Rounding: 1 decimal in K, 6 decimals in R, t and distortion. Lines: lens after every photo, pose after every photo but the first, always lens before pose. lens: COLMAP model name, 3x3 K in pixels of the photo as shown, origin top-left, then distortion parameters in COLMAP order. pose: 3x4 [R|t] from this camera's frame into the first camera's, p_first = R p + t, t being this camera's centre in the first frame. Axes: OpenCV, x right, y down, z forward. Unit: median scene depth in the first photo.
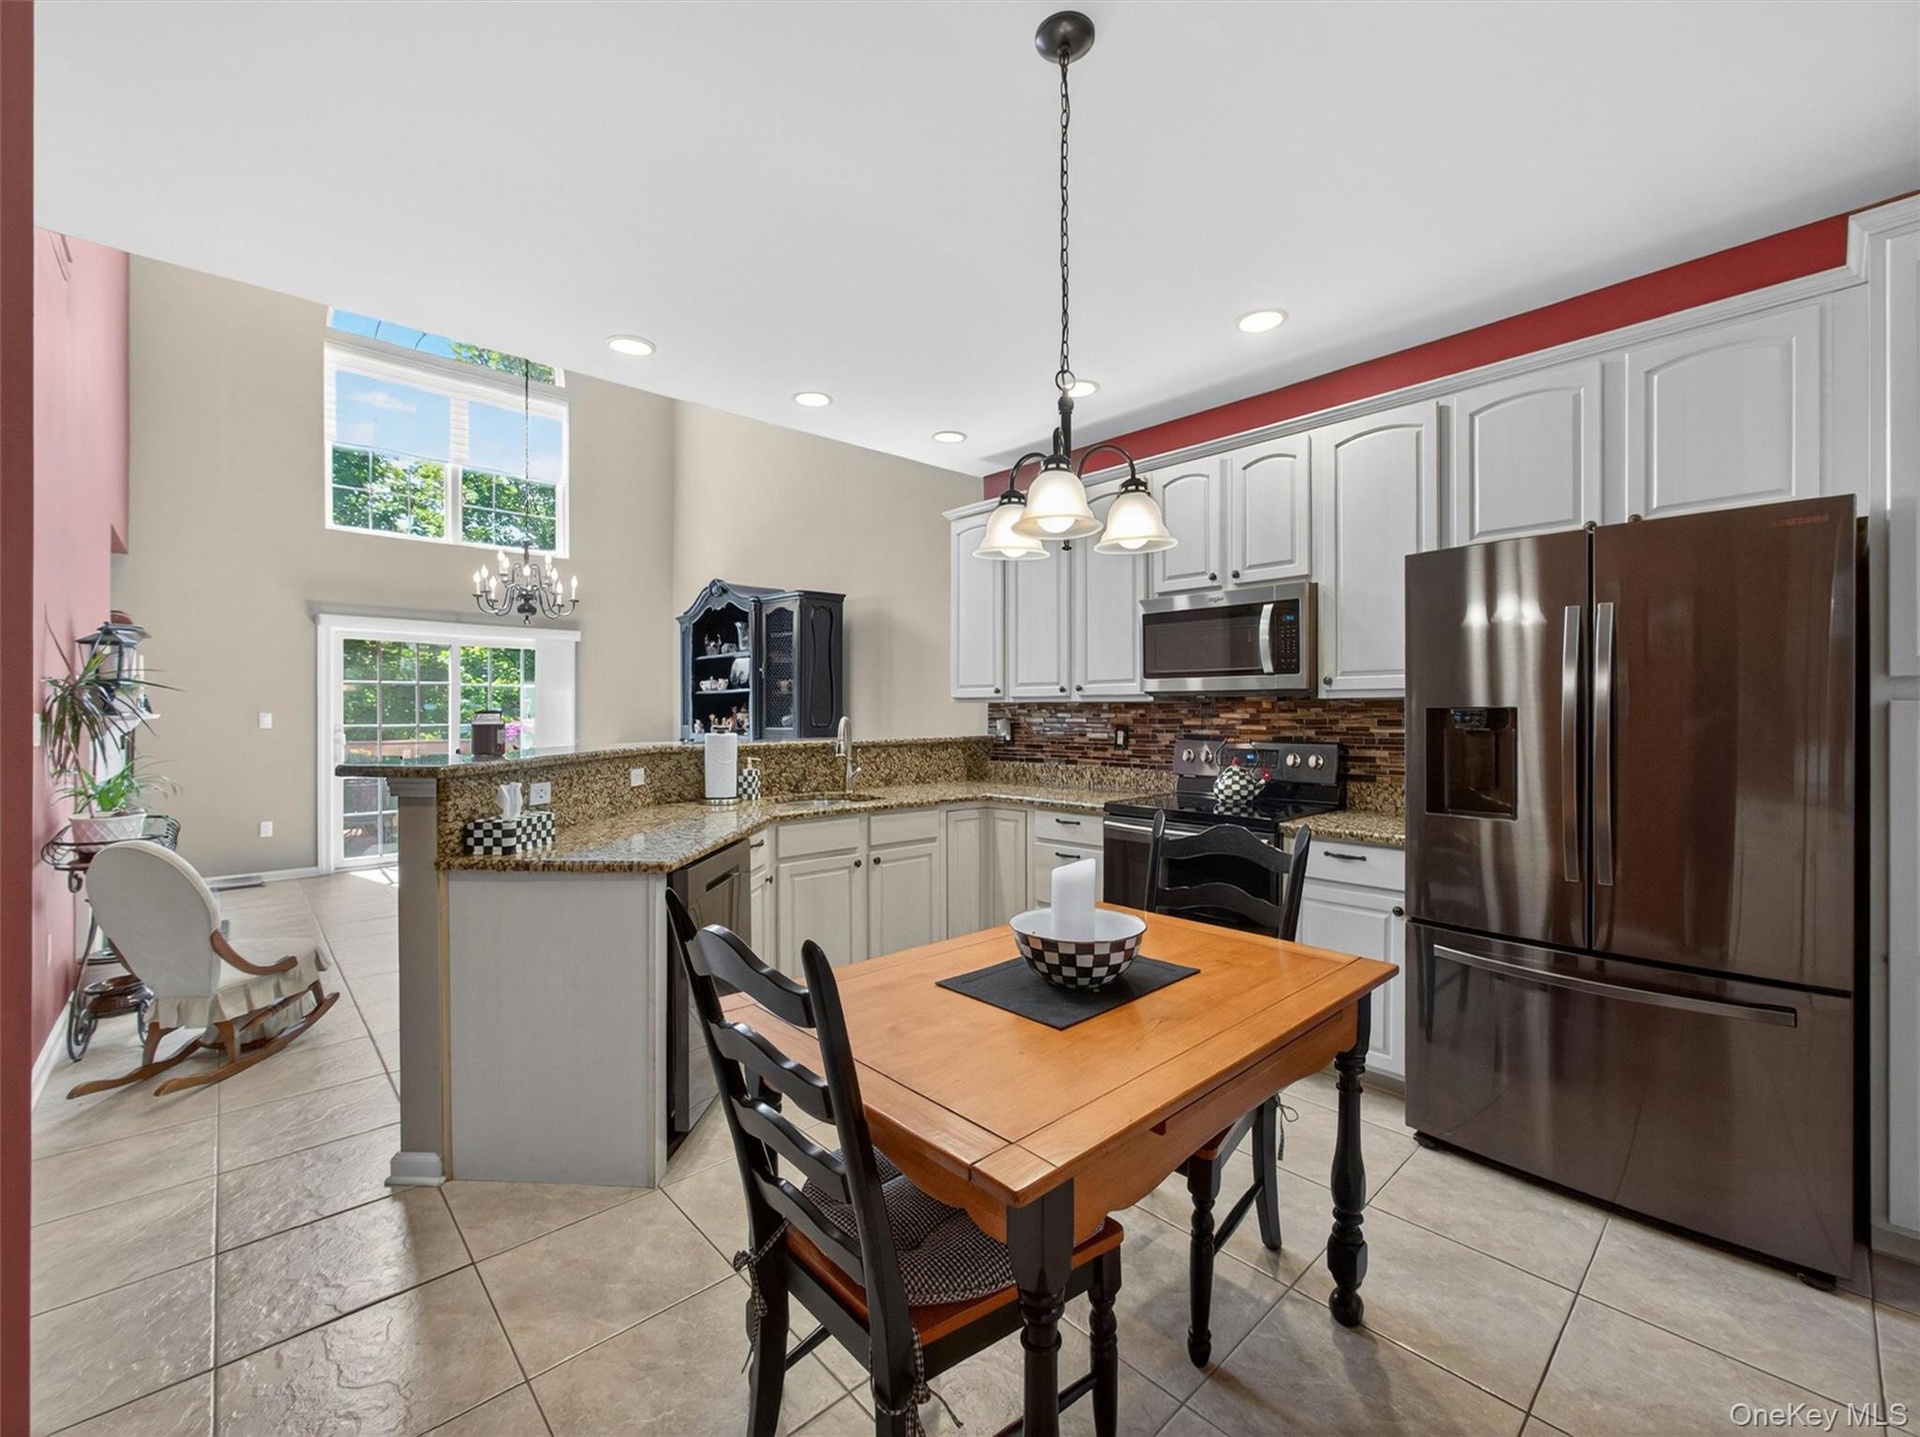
lens RADIAL K [[820.2, 0, 952.3], [0, 820.2, 710.0], [0, 0, 1]] dist [-0.005858, -0.000036]
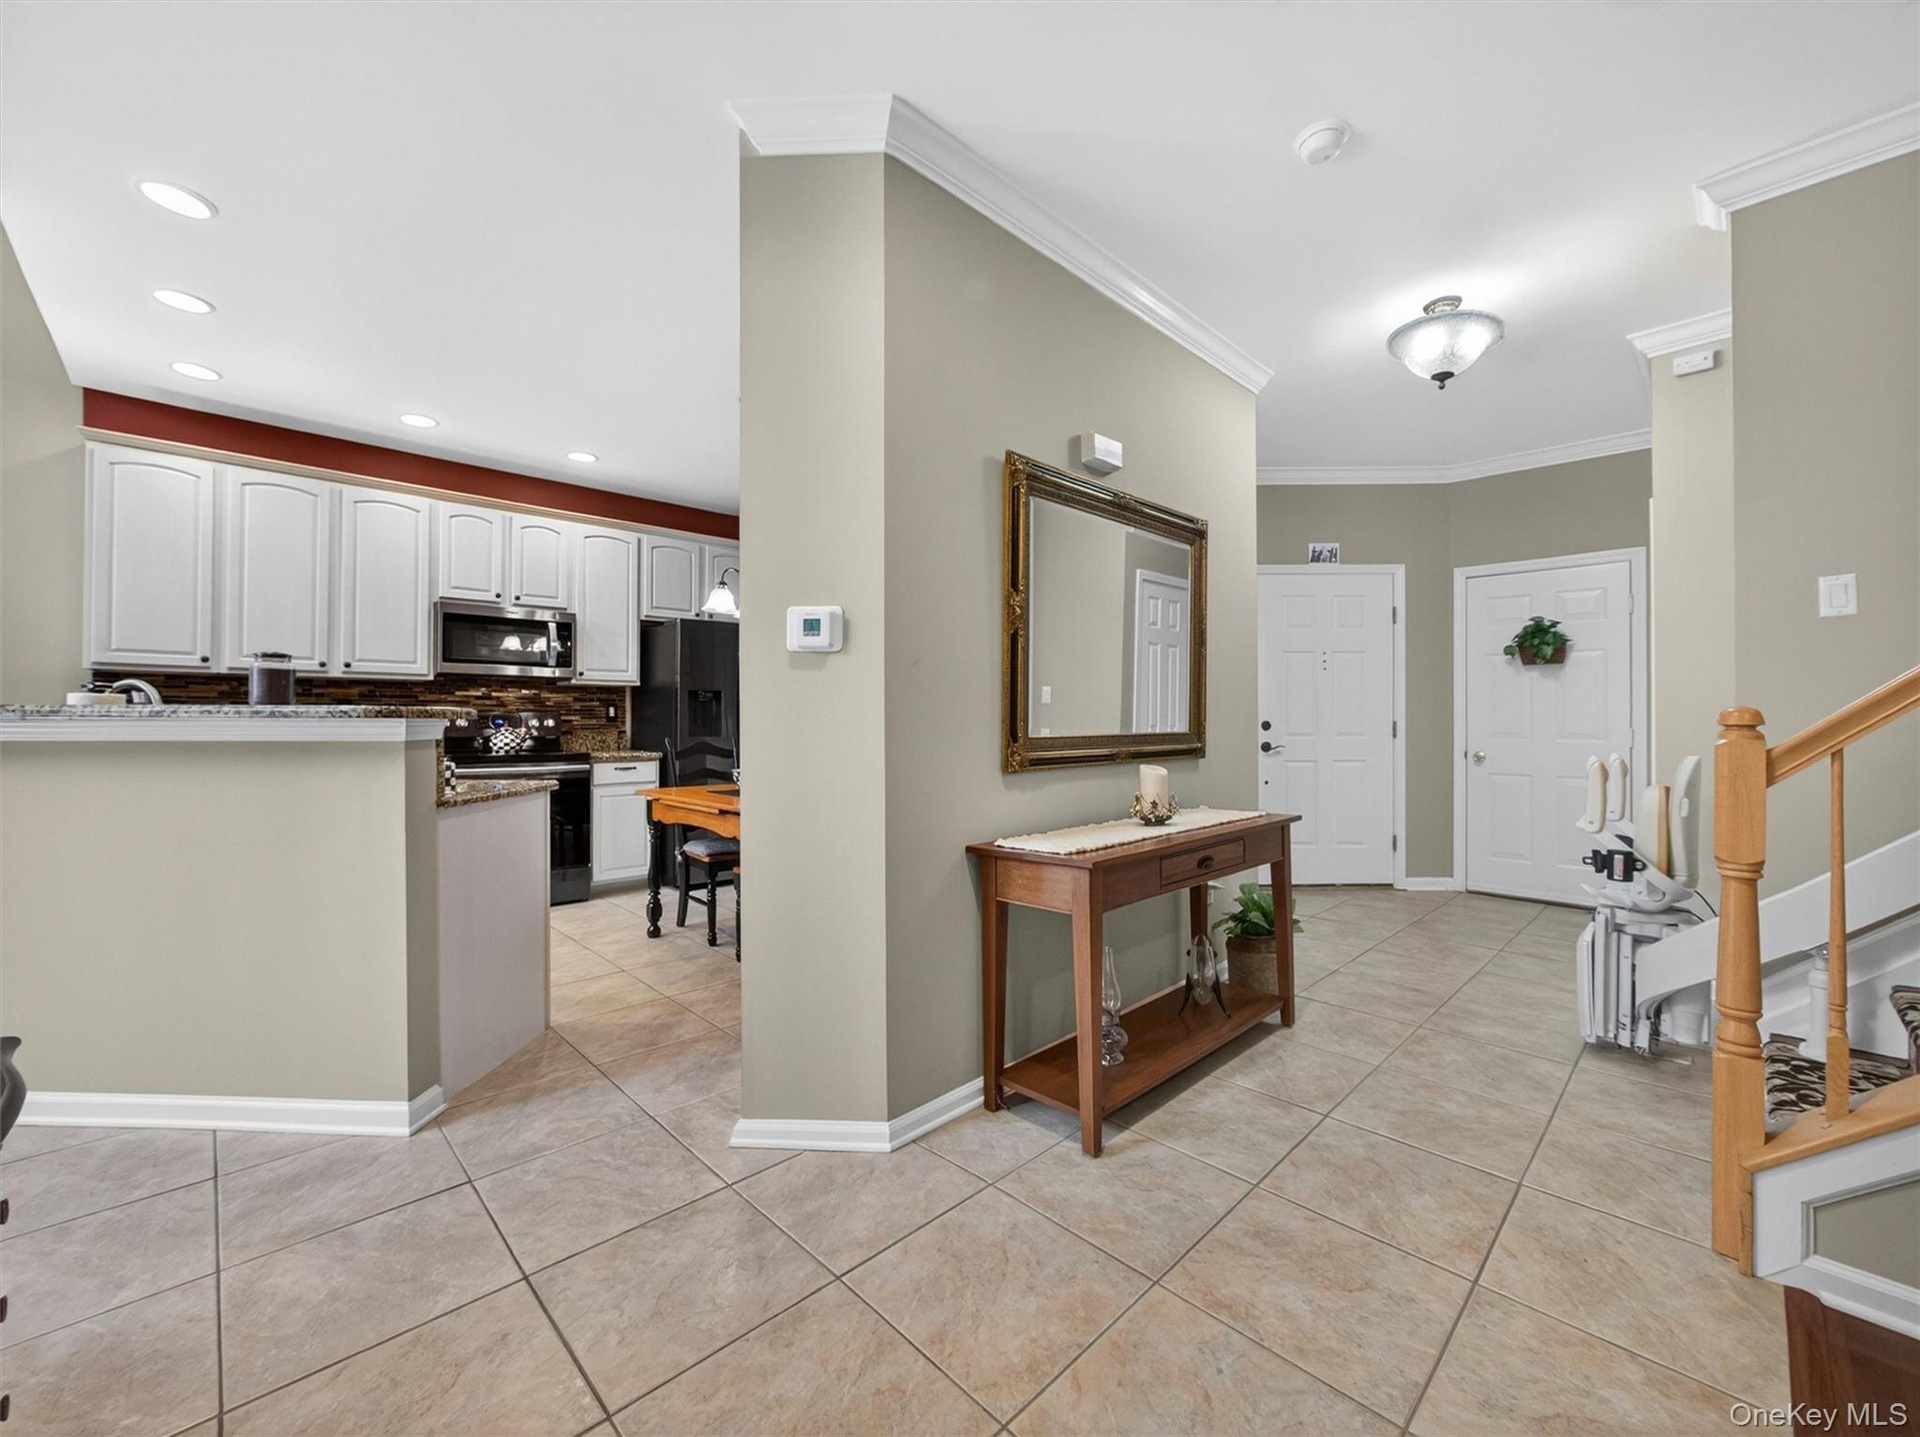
lens RADIAL K [[774.3, 0, 954.3], [0, 774.3, 719.0], [0, 0, 1]] dist [-0.010674, 0.000068]
pose [[-0.025879, 0.007616, 0.999636, -0.962663], [-0.002045, 0.999968, -0.007671, 0.056853], [-0.999663, -0.002243, -0.025862, 0.220539]]
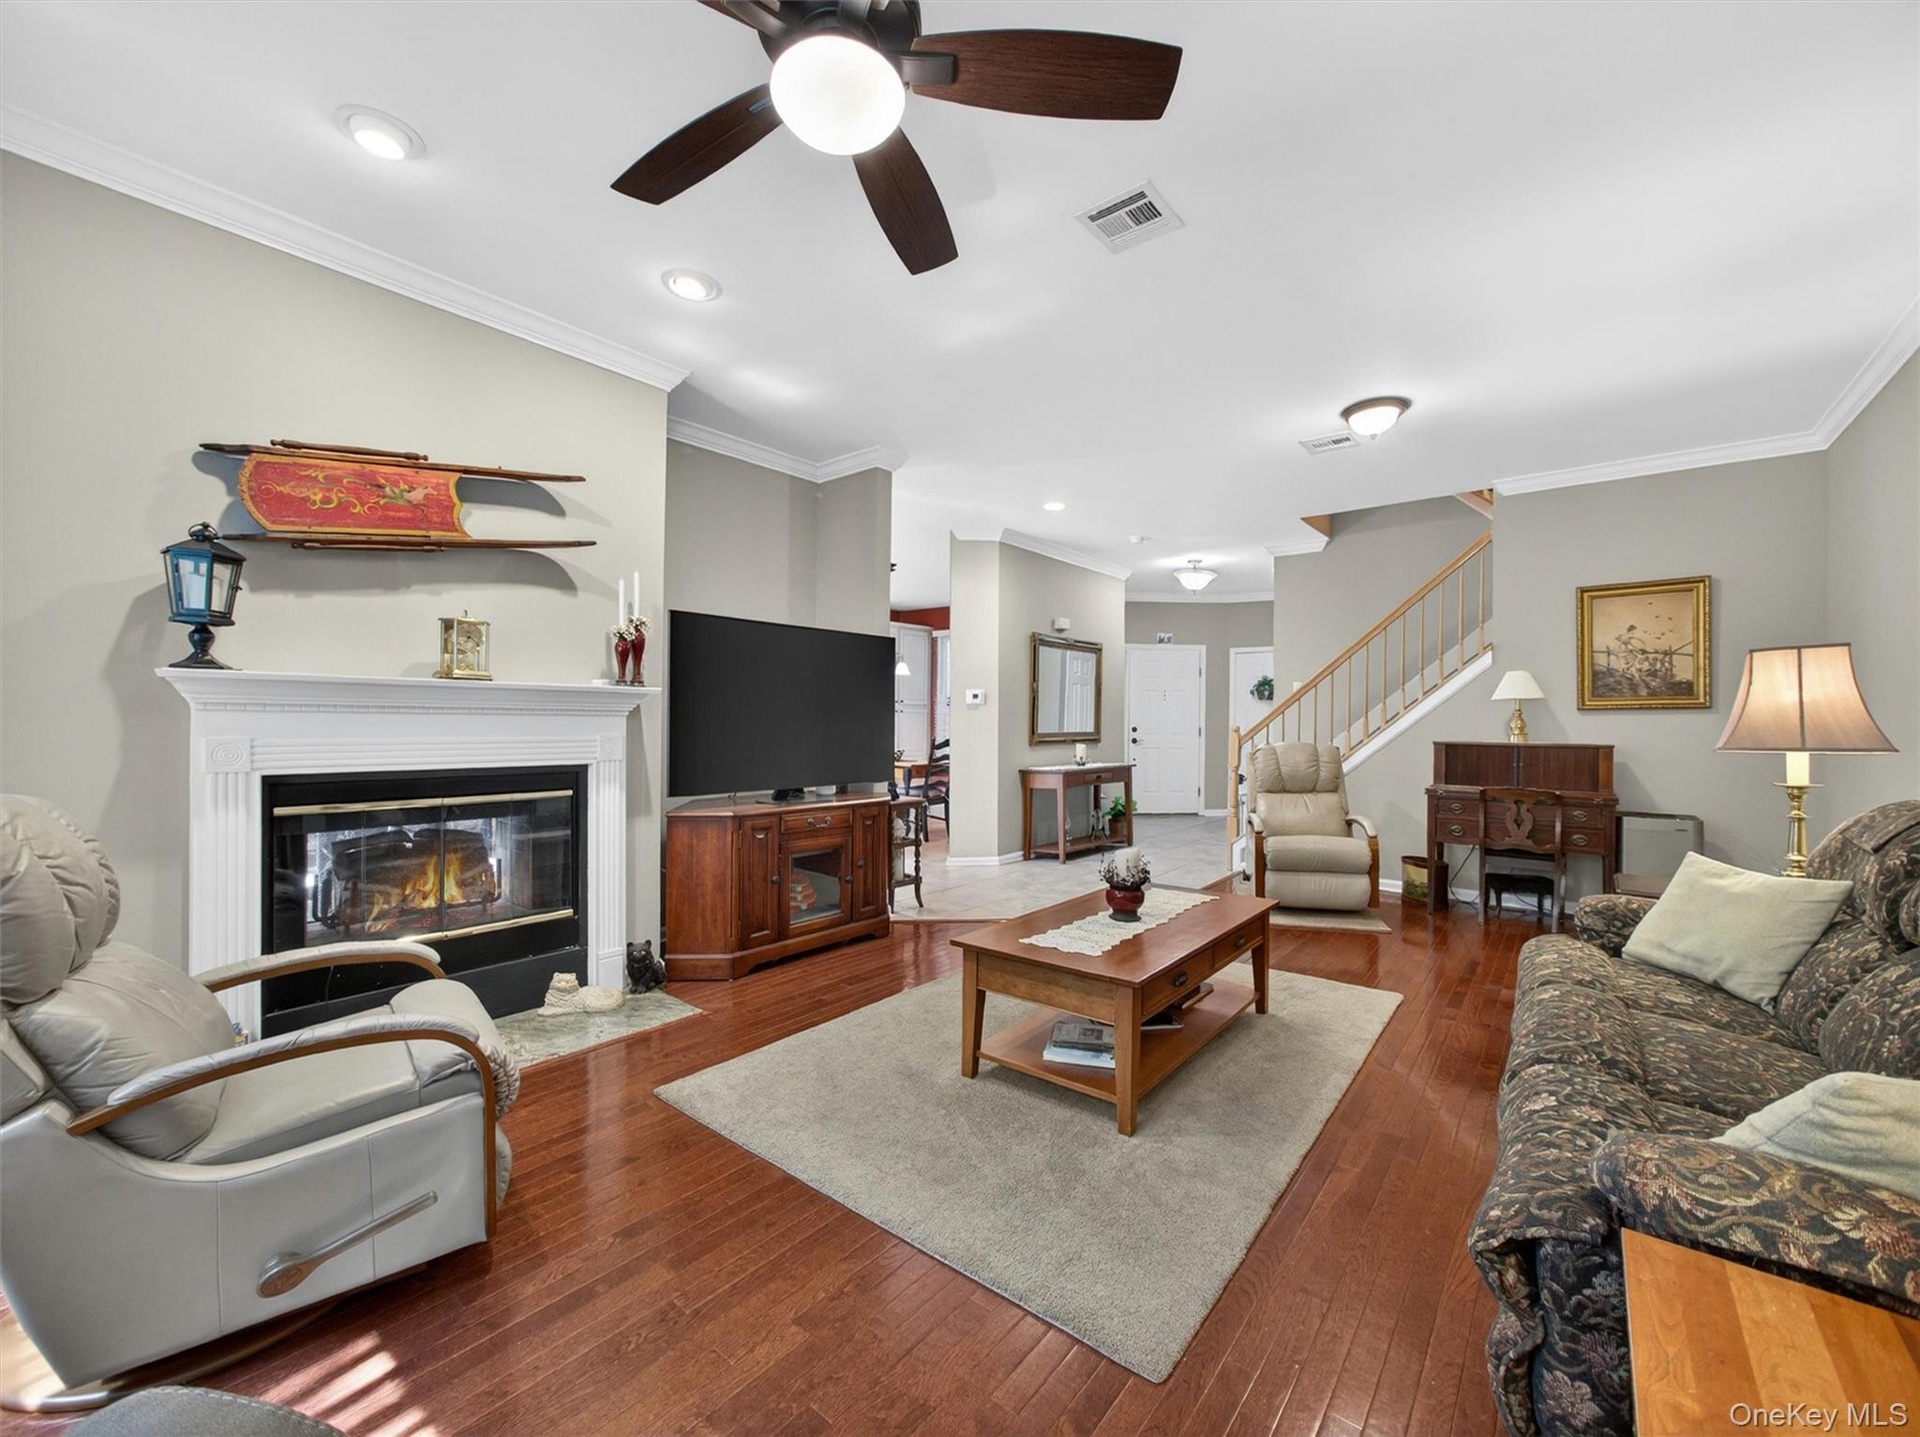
lens RADIAL K [[774.3, 0, 954.3], [0, 774.3, 719.0], [0, 0, 1]] dist [-0.010674, 0.000068]
pose [[-0.138376, 0.008739, 0.990341, -3.812332], [-0.009795, 0.999900, -0.010192, 0.050819], [-0.990331, -0.011111, -0.138276, 1.150080]]
